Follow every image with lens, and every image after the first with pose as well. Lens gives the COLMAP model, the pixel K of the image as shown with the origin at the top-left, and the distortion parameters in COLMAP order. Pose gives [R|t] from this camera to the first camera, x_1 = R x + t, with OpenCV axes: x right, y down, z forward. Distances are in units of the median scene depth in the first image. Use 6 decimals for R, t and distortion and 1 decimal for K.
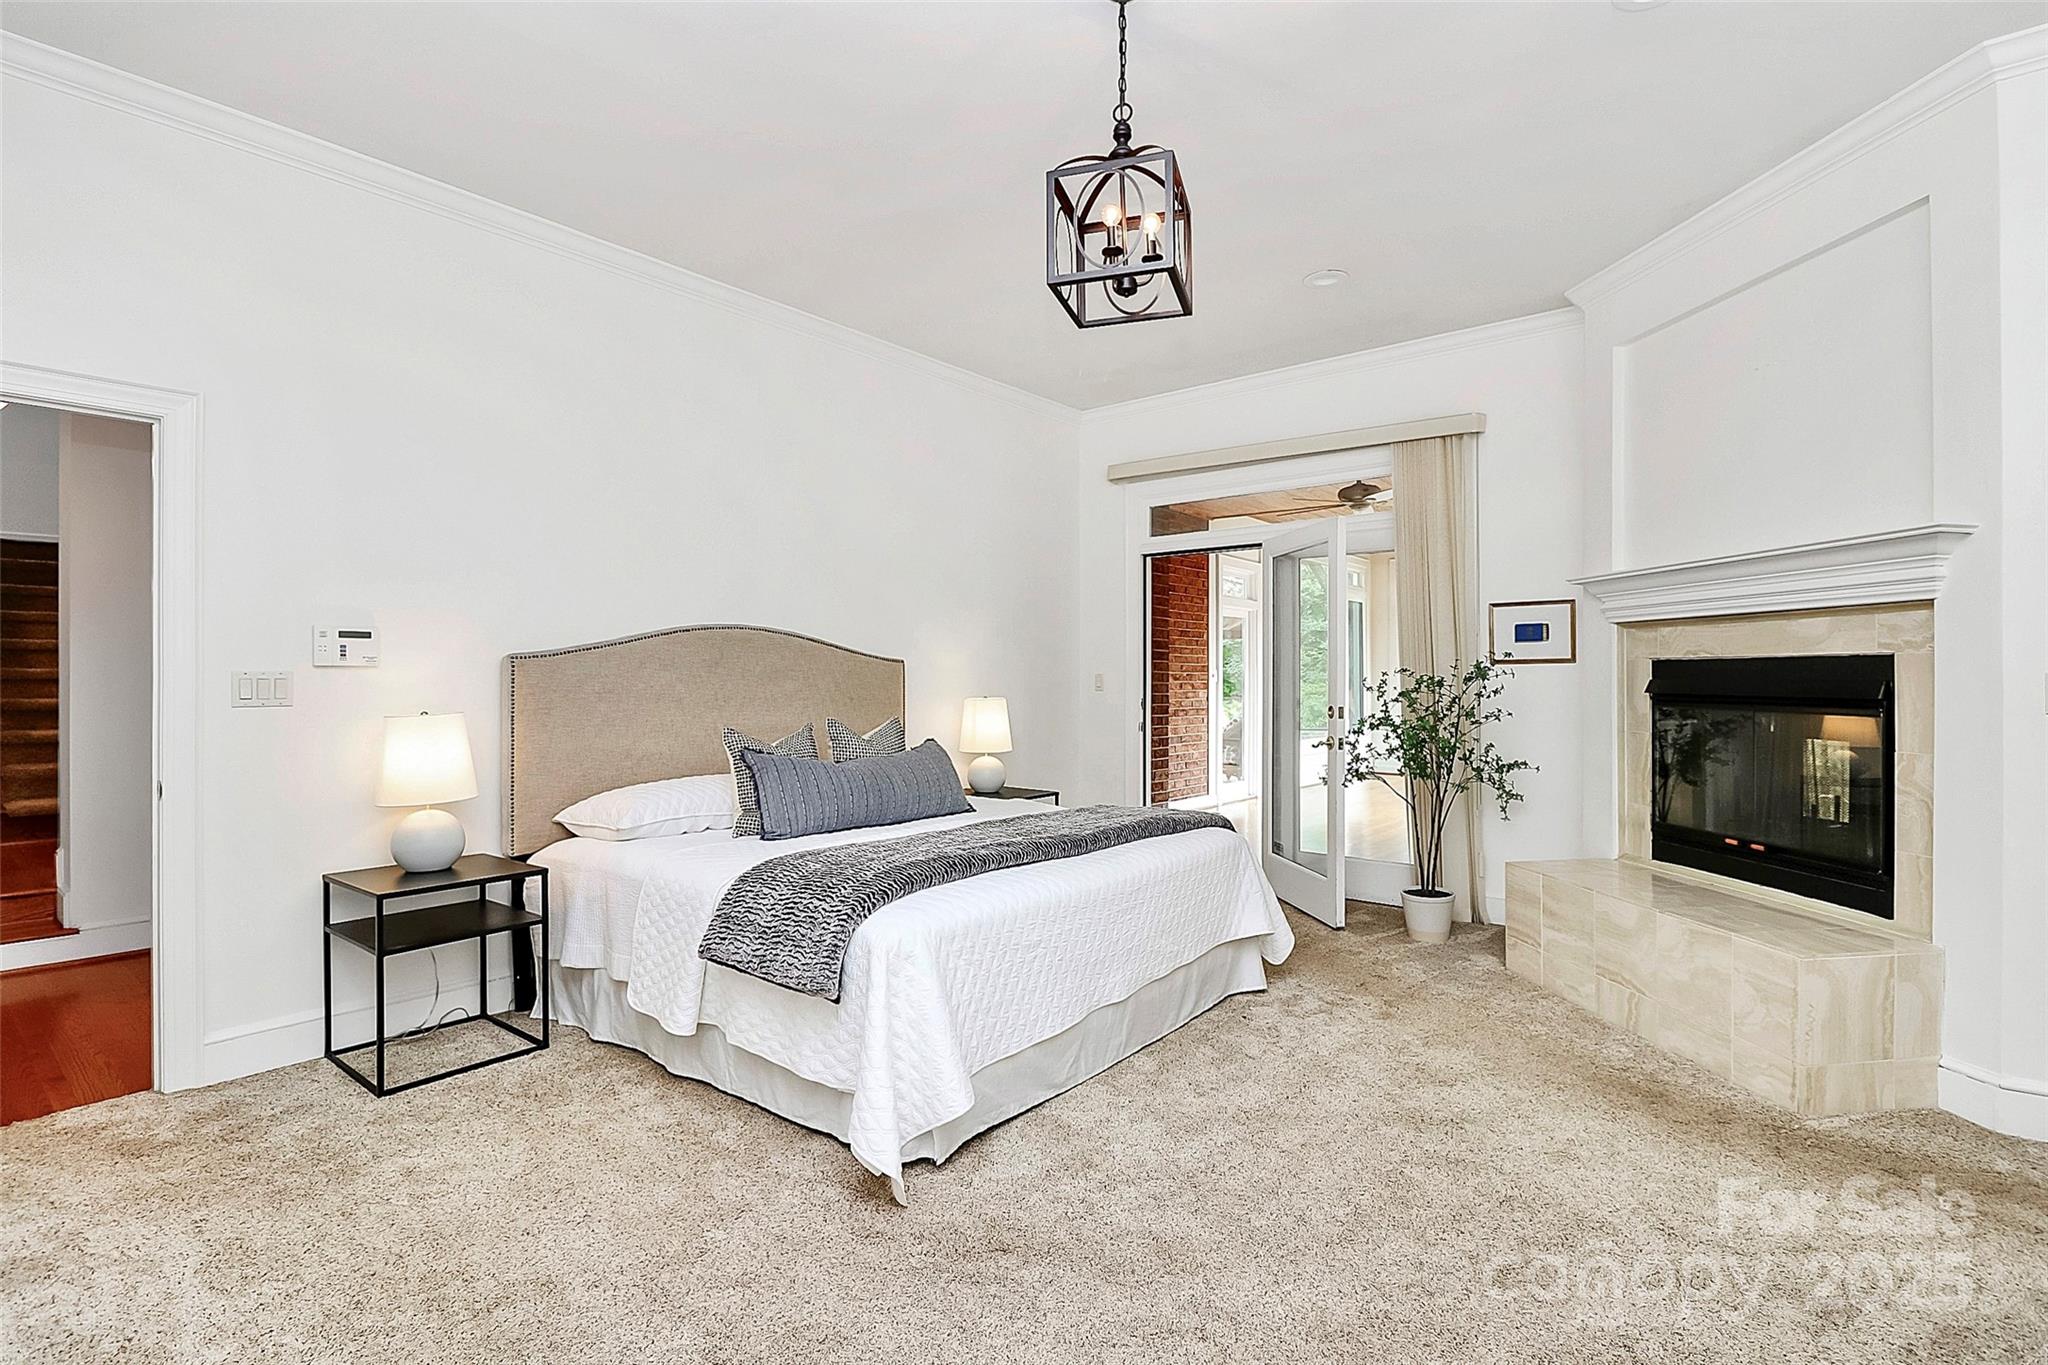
lens RADIAL K [[953.9, 0, 1022.6], [0, 953.9, 672.0], [0, 0, 1]] dist [0.004138, -0.014207]
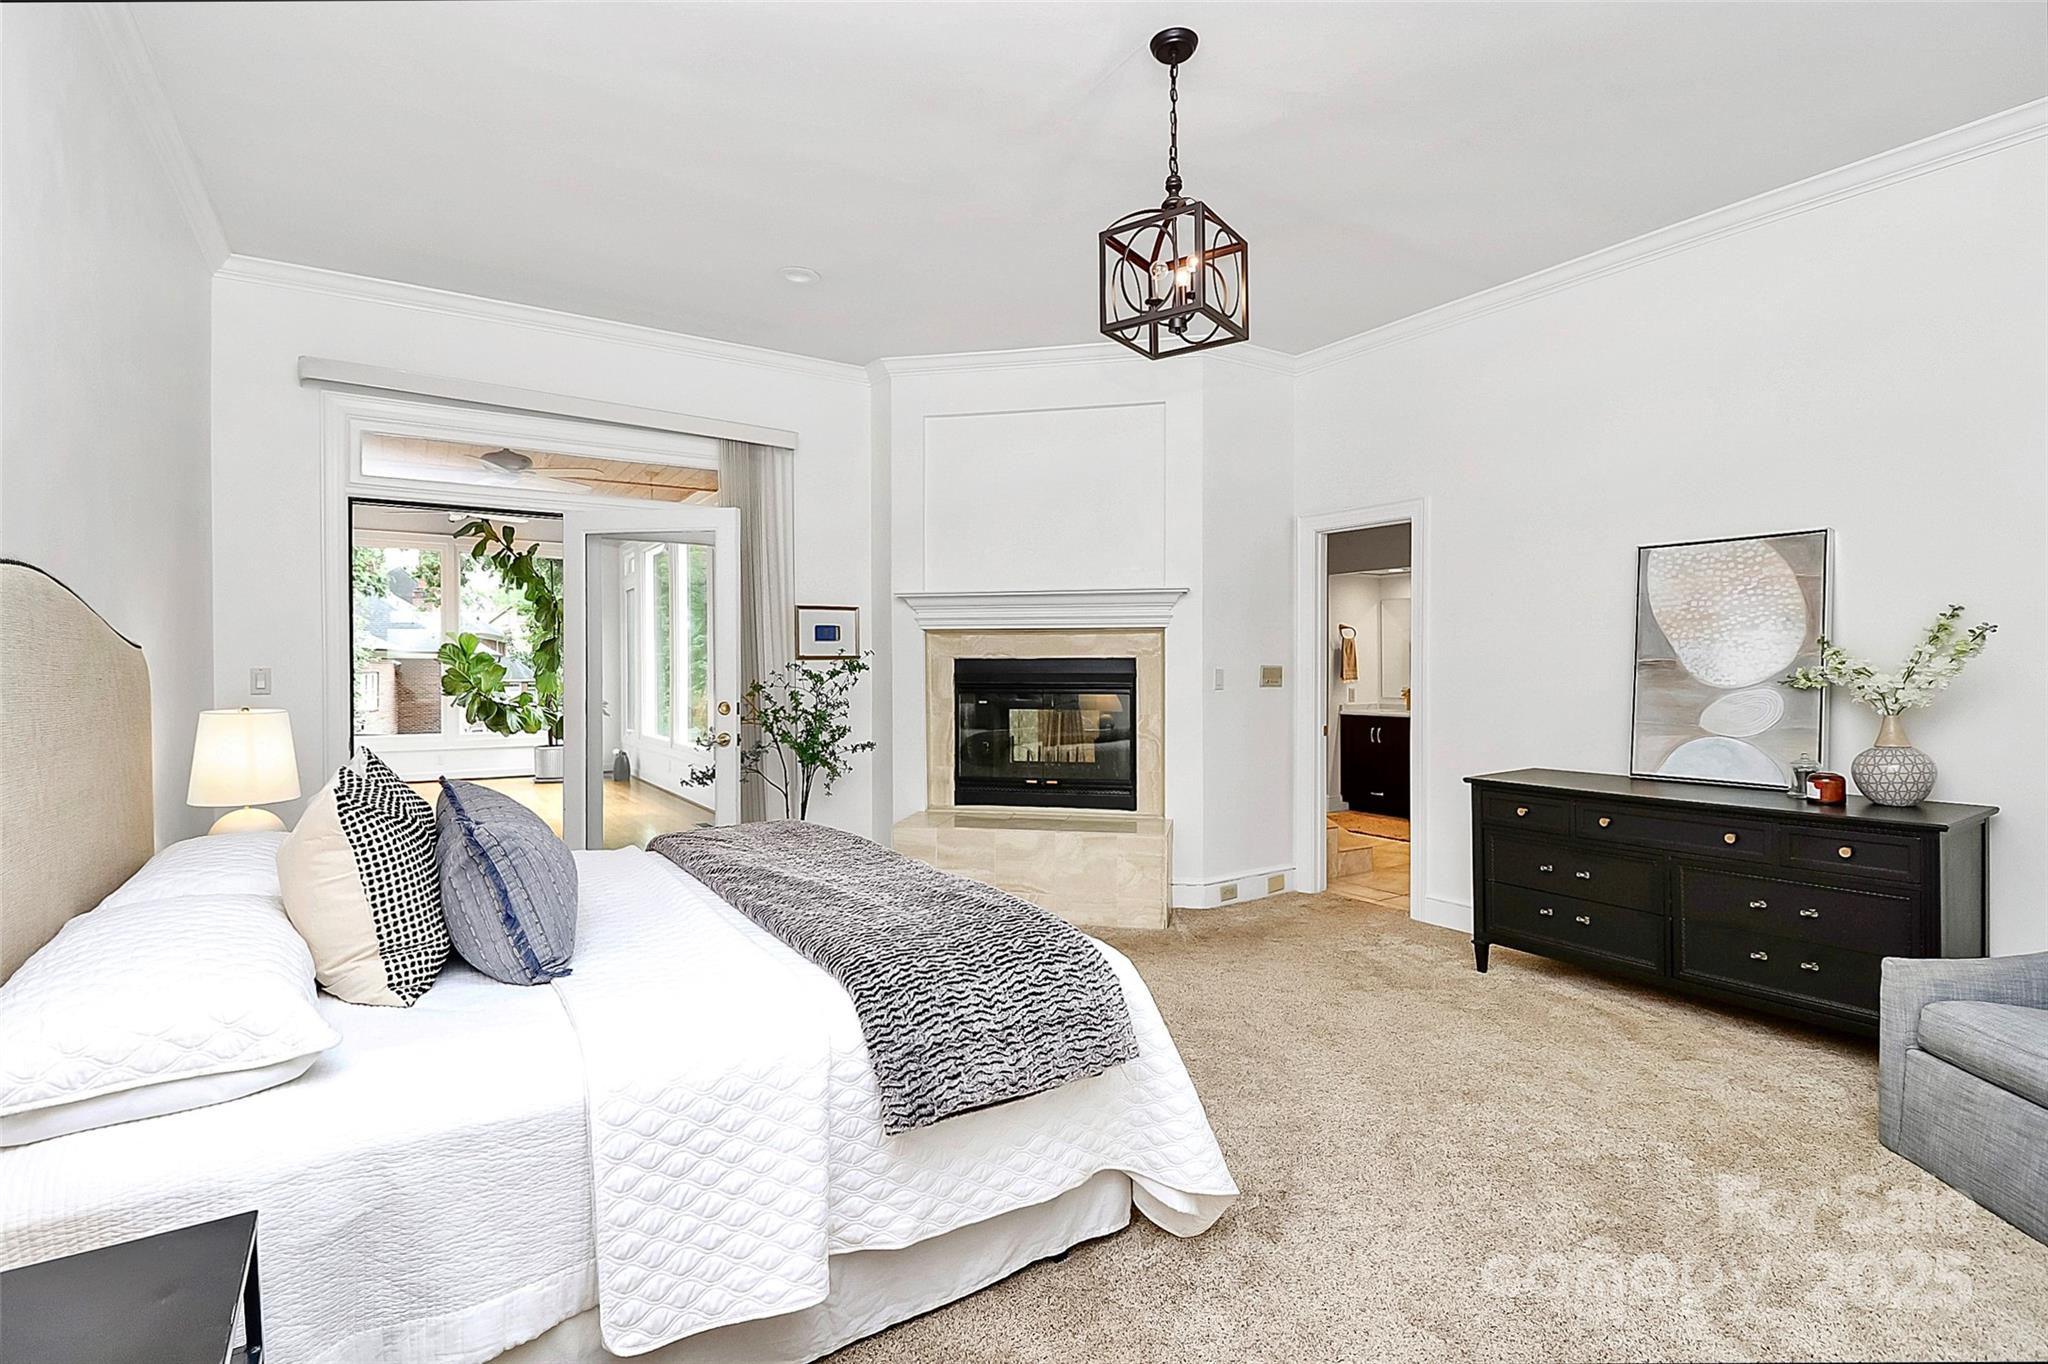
lens RADIAL K [[953.9, 0, 1022.6], [0, 953.9, 671.5], [0, 0, 1]] dist [0.004138, -0.014207]
pose [[0.313513, -0.006188, 0.949564, -0.746594], [-0.004037, 0.999961, 0.007849, -0.006317], [-0.949575, -0.006295, 0.313476, 0.599993]]
